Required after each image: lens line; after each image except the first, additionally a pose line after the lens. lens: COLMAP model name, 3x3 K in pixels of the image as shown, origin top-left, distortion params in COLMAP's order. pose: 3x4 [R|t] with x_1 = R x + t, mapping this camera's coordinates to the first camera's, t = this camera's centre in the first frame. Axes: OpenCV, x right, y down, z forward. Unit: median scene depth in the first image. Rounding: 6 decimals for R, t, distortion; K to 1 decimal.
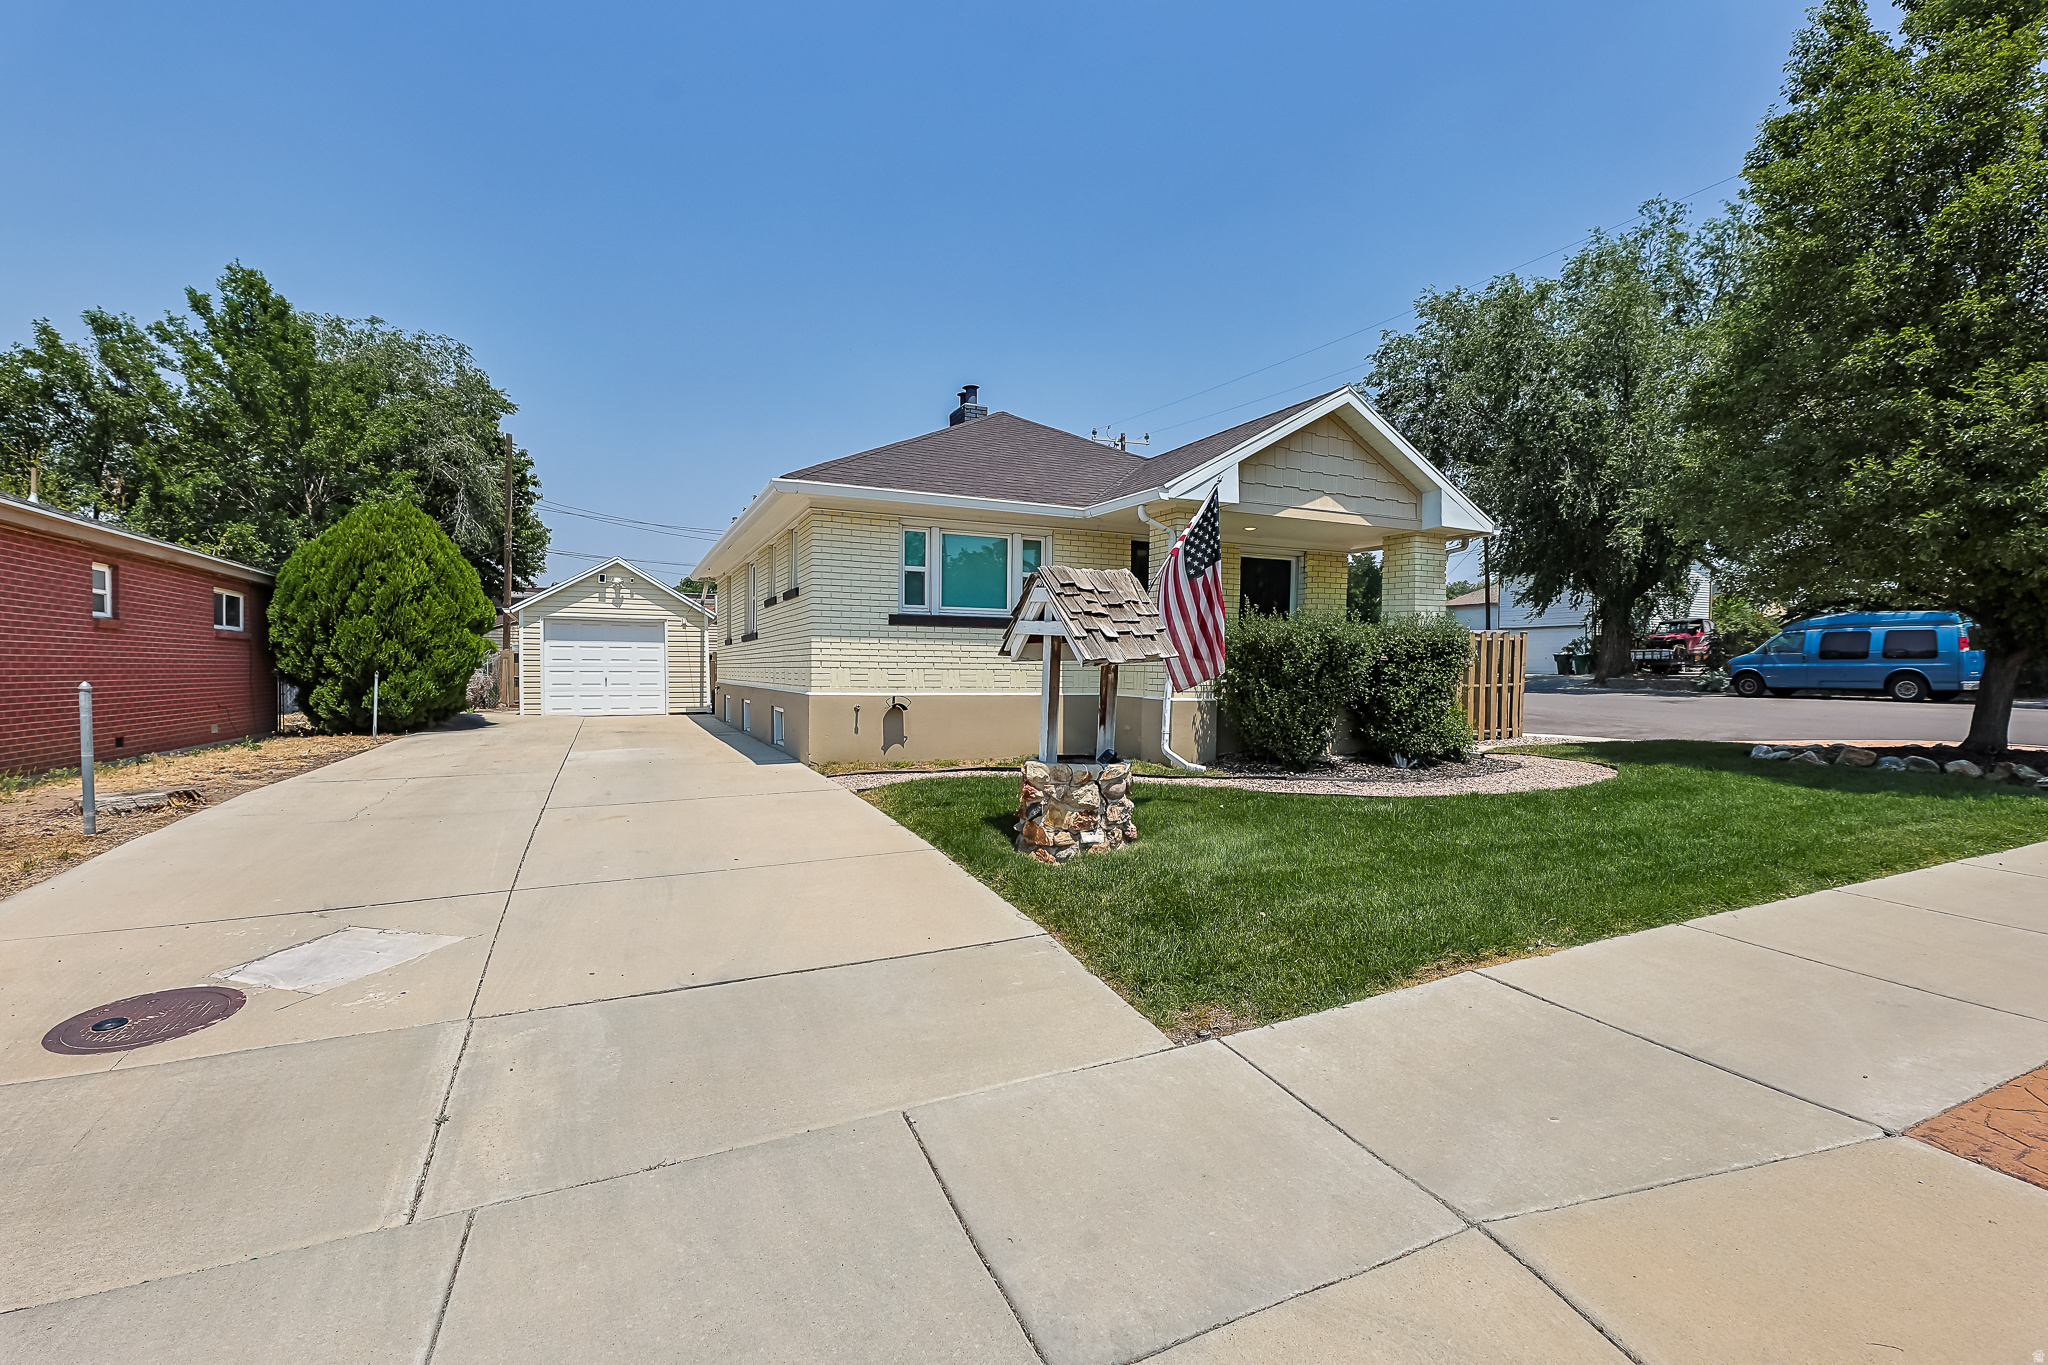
lens RADIAL K [[894.9, 0, 1045.8], [0, 894.9, 698.5], [0, 0, 1]] dist [-0.003380, -0.000462]
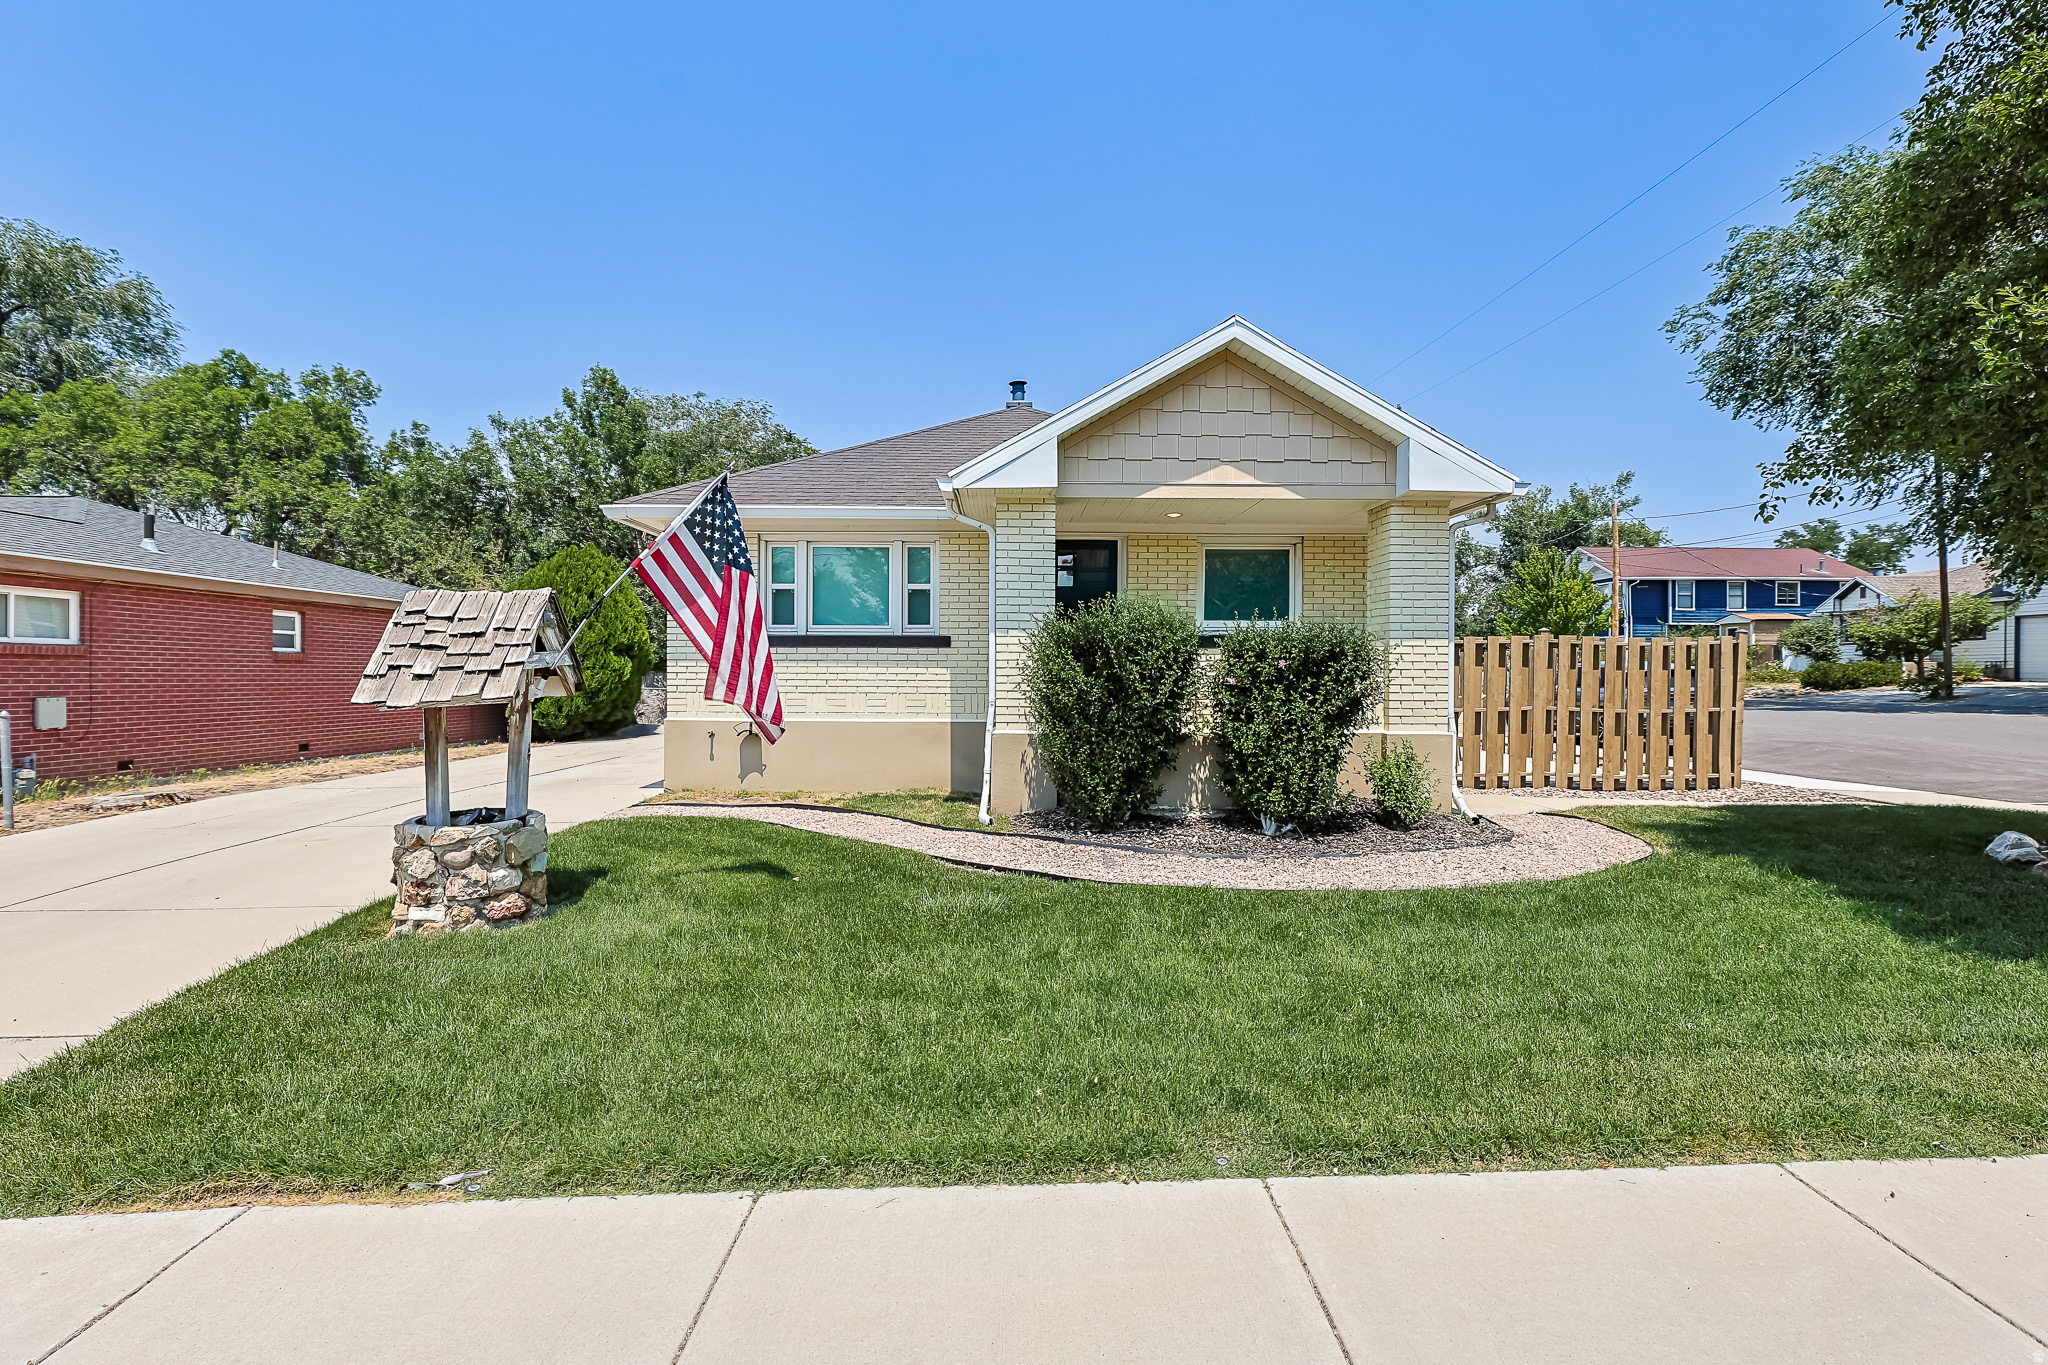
lens RADIAL K [[902.0, 0, 1047.7], [0, 902.0, 682.4], [0, 0, 1]] dist [-0.000660, -0.000945]
pose [[0.912809, -0.002986, -0.408376, 0.471692], [-0.006959, 0.999714, -0.022864, -0.022956], [0.408328, 0.023713, 0.912527, 0.237728]]
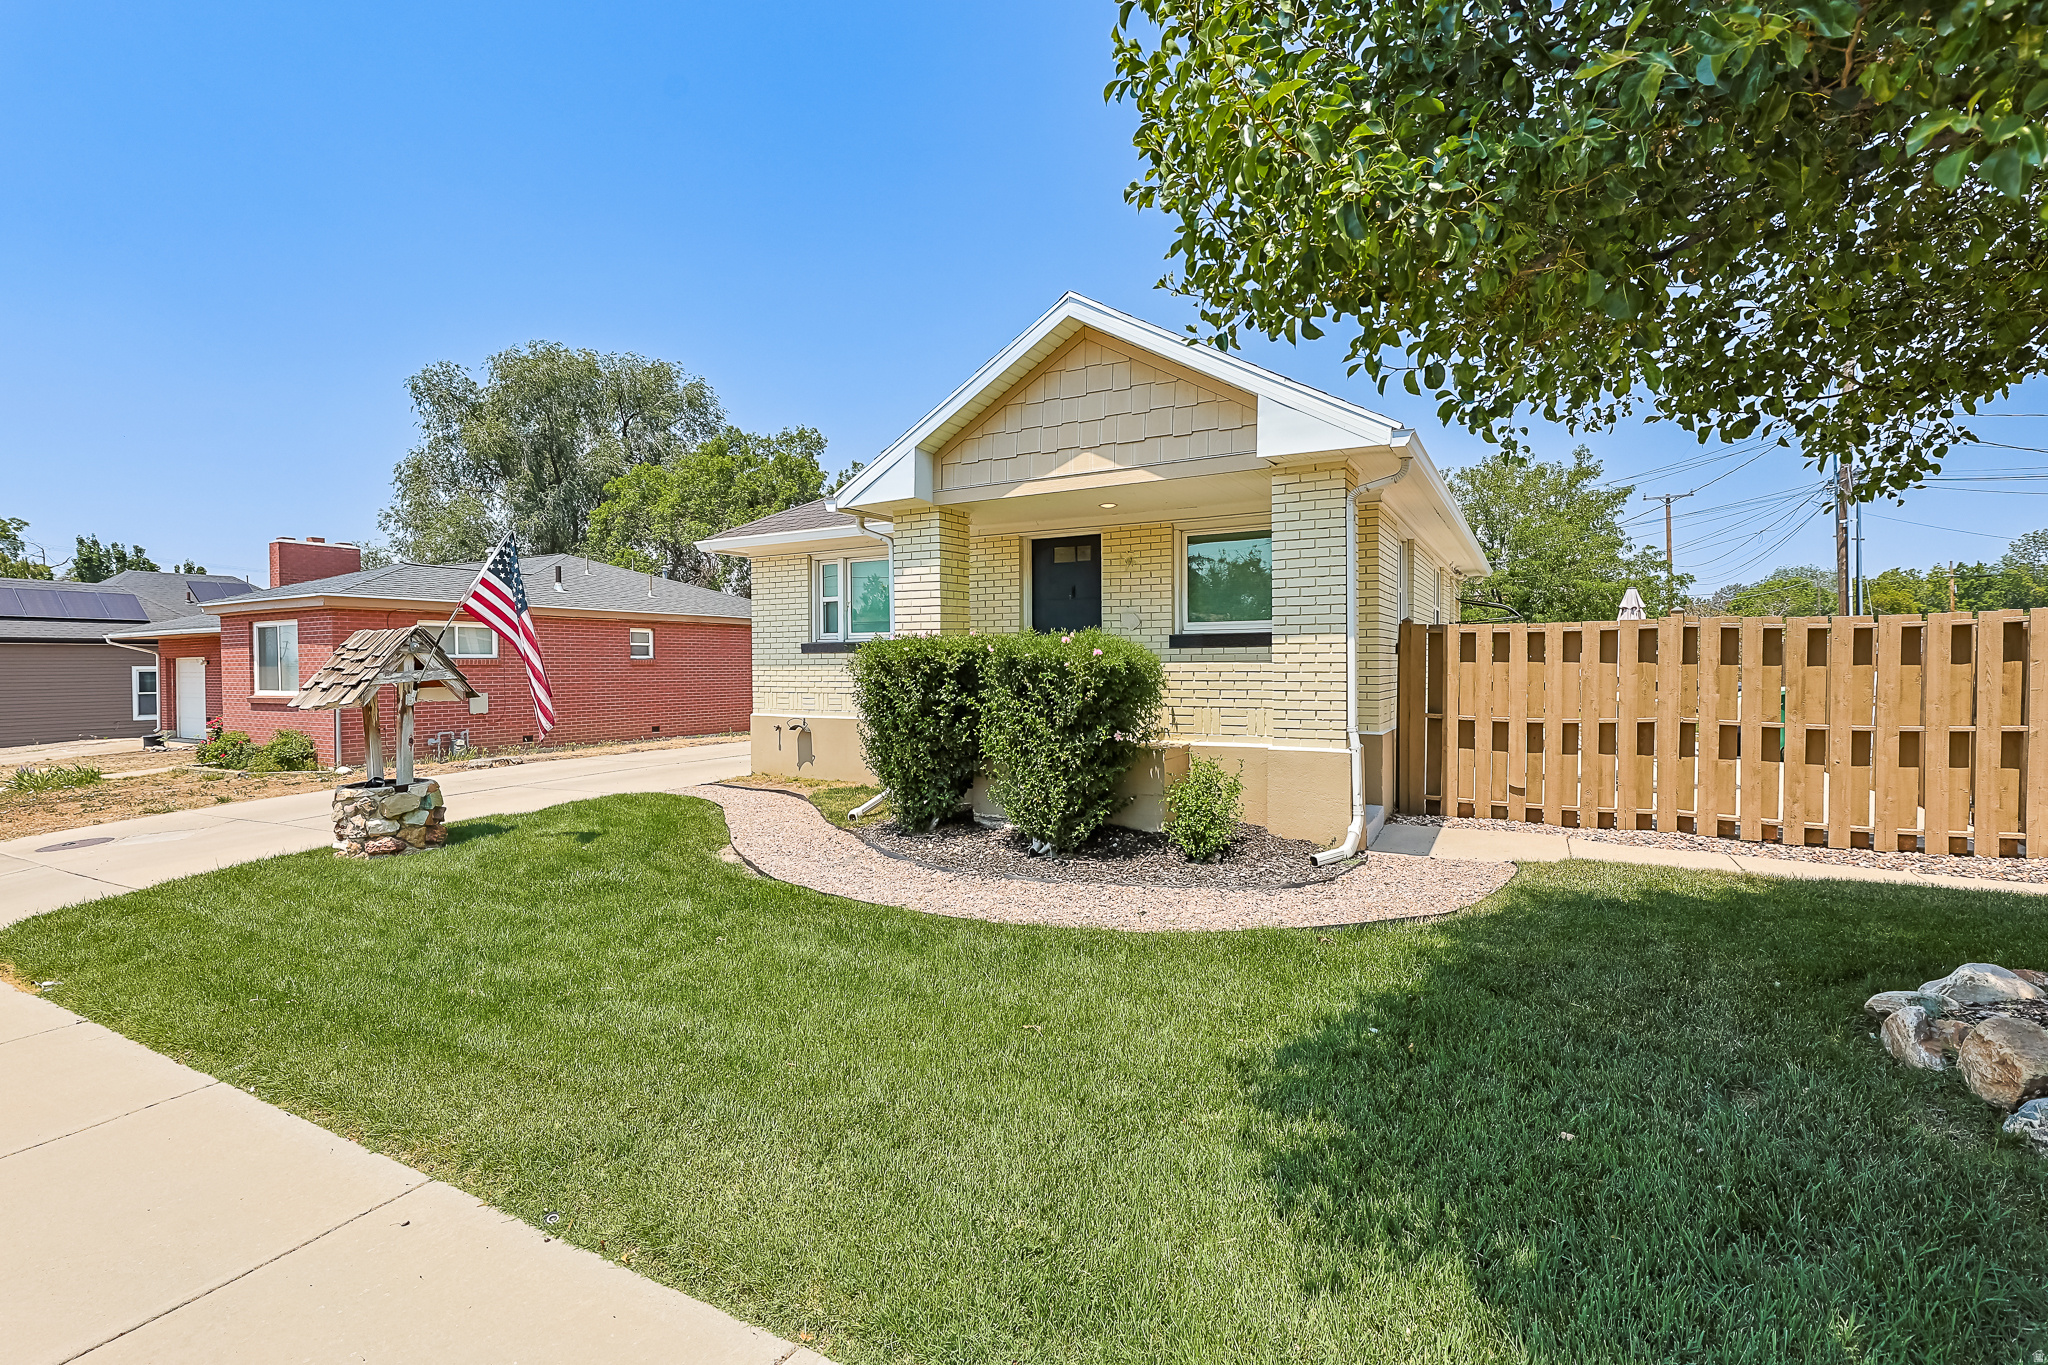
lens RADIAL K [[939.0, 0, 1024.0], [0, 939.0, 682.5], [0, 0, 1]] dist [-0.003543, -0.000924]
pose [[0.573015, 0.001981, -0.819542, 0.860235], [-0.011925, 0.999911, -0.005921, -0.039671], [0.819458, 0.013166, 0.572988, 0.523768]]
